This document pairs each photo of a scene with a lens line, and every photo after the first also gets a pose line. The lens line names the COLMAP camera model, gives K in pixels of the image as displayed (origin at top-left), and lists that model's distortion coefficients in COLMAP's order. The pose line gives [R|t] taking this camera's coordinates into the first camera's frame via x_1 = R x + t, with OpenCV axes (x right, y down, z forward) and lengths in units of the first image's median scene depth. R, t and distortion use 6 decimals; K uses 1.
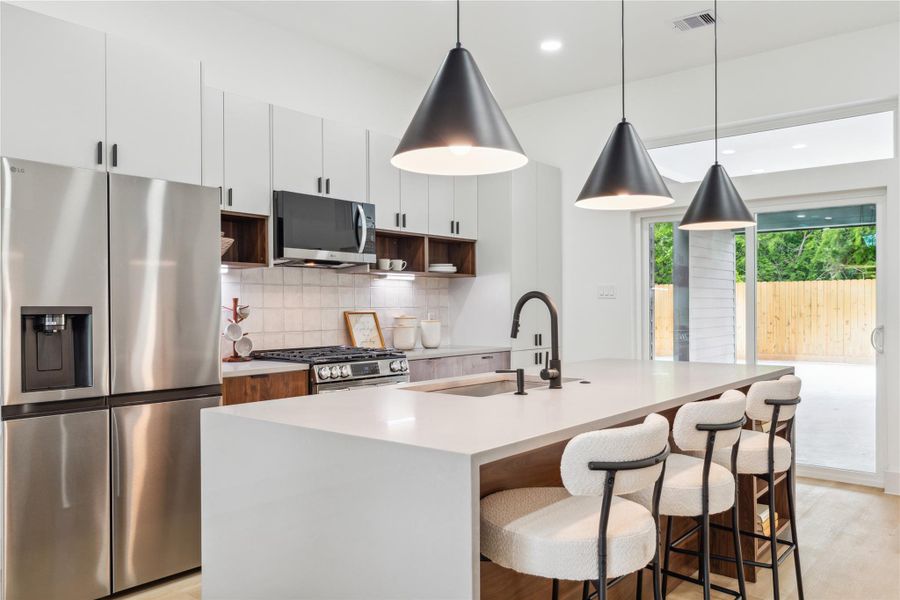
lens RADIAL K [[696.7, 0, 450.3], [0, 696.7, 304.2], [0, 0, 1]] dist [-0.005055, -0.000406]
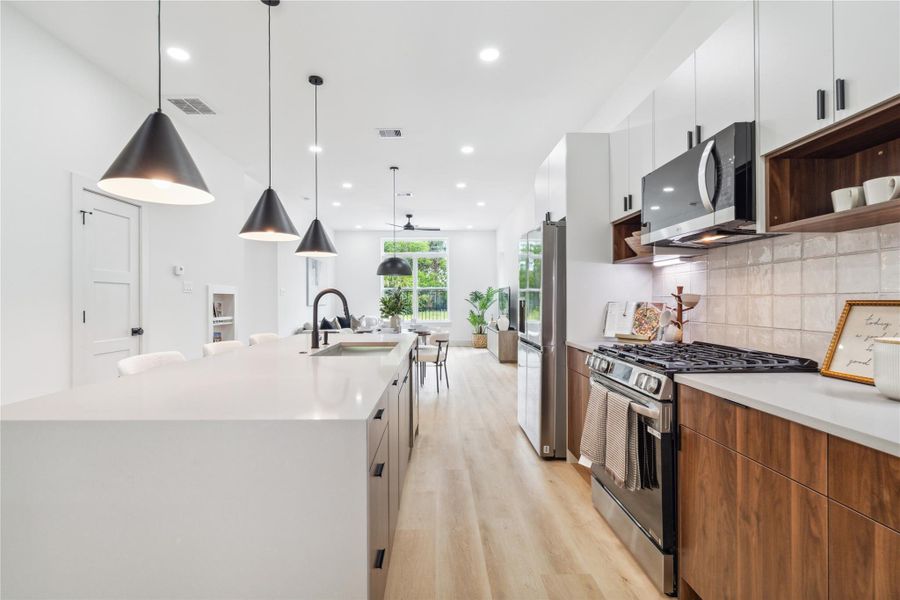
lens RADIAL K [[418.6, 0, 431.4], [0, 418.6, 299.3], [0, 0, 1]] dist [-0.003532, 0.000434]
pose [[-0.776504, 0.009663, -0.630038, 0.358420], [0.014297, 0.999895, -0.002286, 0.006560], [0.629950, -0.010783, -0.776561, 1.246486]]
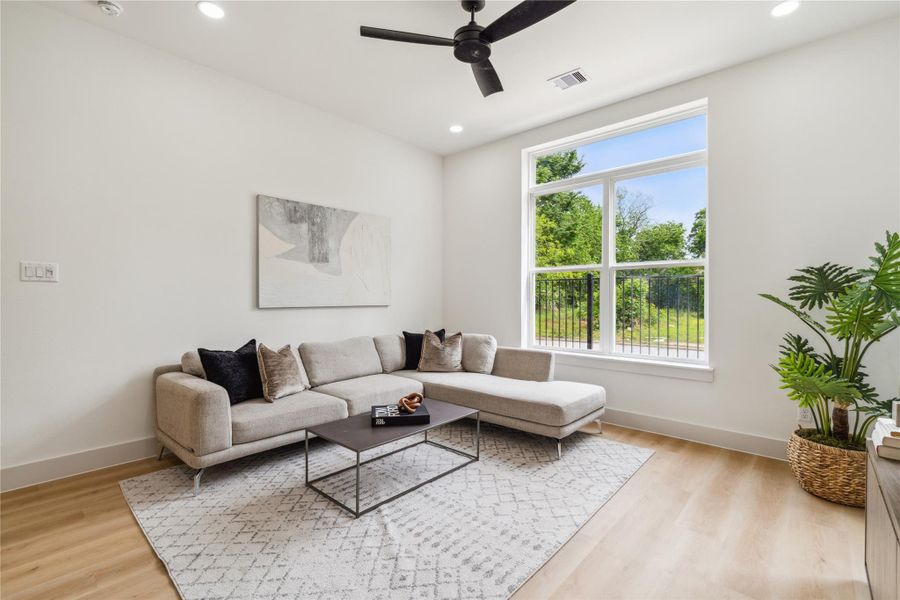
lens RADIAL K [[409.2, 0, 453.5], [0, 409.2, 299.3], [0, 0, 1]] dist [-0.003393, 0.000200]
pose [[-0.999251, 0.007679, 0.037920, -0.922622], [0.007575, 0.999967, -0.002892, 0.008402], [-0.037941, -0.002603, -0.999277, 0.086391]]
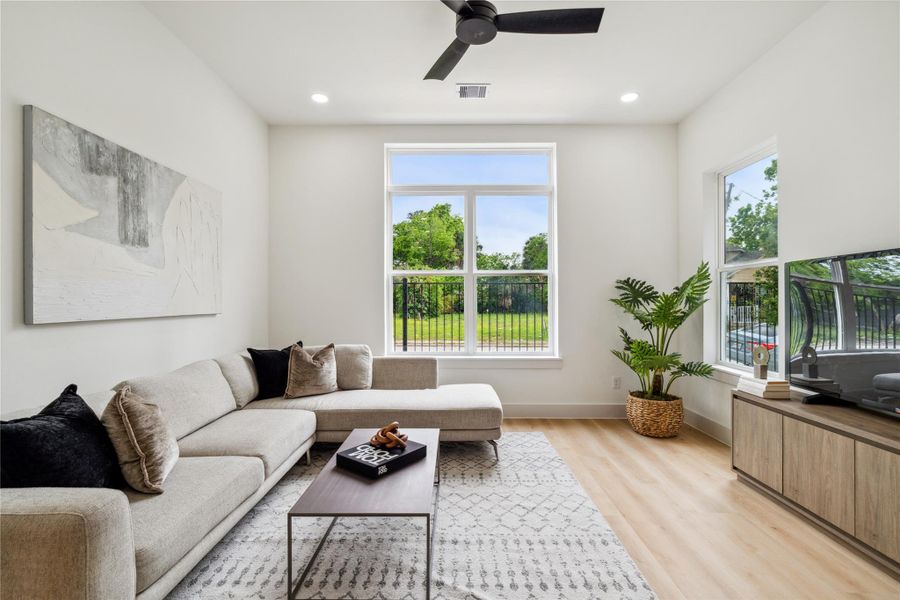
lens RADIAL K [[404.9, 0, 456.3], [0, 404.9, 299.7], [0, 0, 1]] dist [-0.003573, -0.000345]
pose [[-0.770166, 0.008327, -0.637789, -0.558646], [0.012947, 0.999913, -0.002579, 0.001447], [0.637712, -0.010244, -0.770207, -0.123634]]
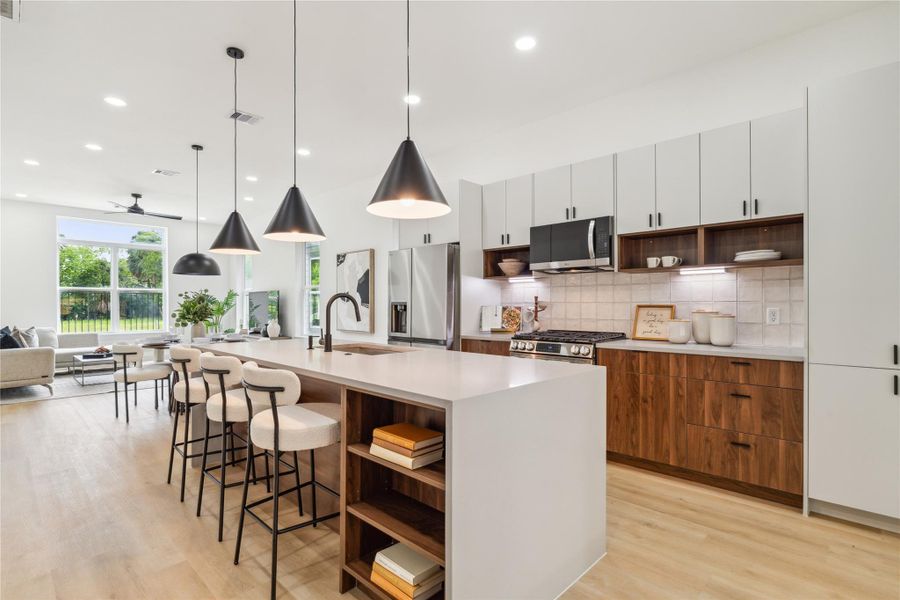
lens RADIAL K [[450.3, 0, 450.0], [0, 450.3, 300.0], [0, 0, 1]] dist [-0.001520, 0.000534]
pose [[-0.086049, -0.002645, -0.996287, 0.766408], [0.007903, 0.999963, -0.003338, 0.001993], [0.996260, -0.008161, -0.086025, 0.888952]]
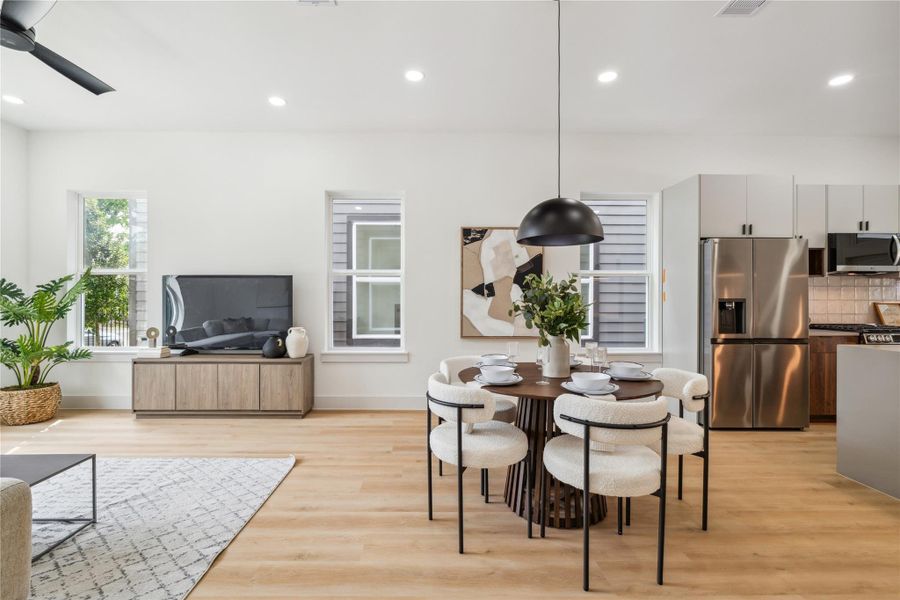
lens RADIAL K [[418.6, 0, 431.4], [0, 418.6, 299.3], [0, 0, 1]] dist [-0.003532, 0.000434]
pose [[0.648227, 0.011948, -0.761354, -0.097592], [-0.003755, 0.999915, 0.012494, -0.005454], [0.761438, -0.005240, 0.648217, -0.450838]]
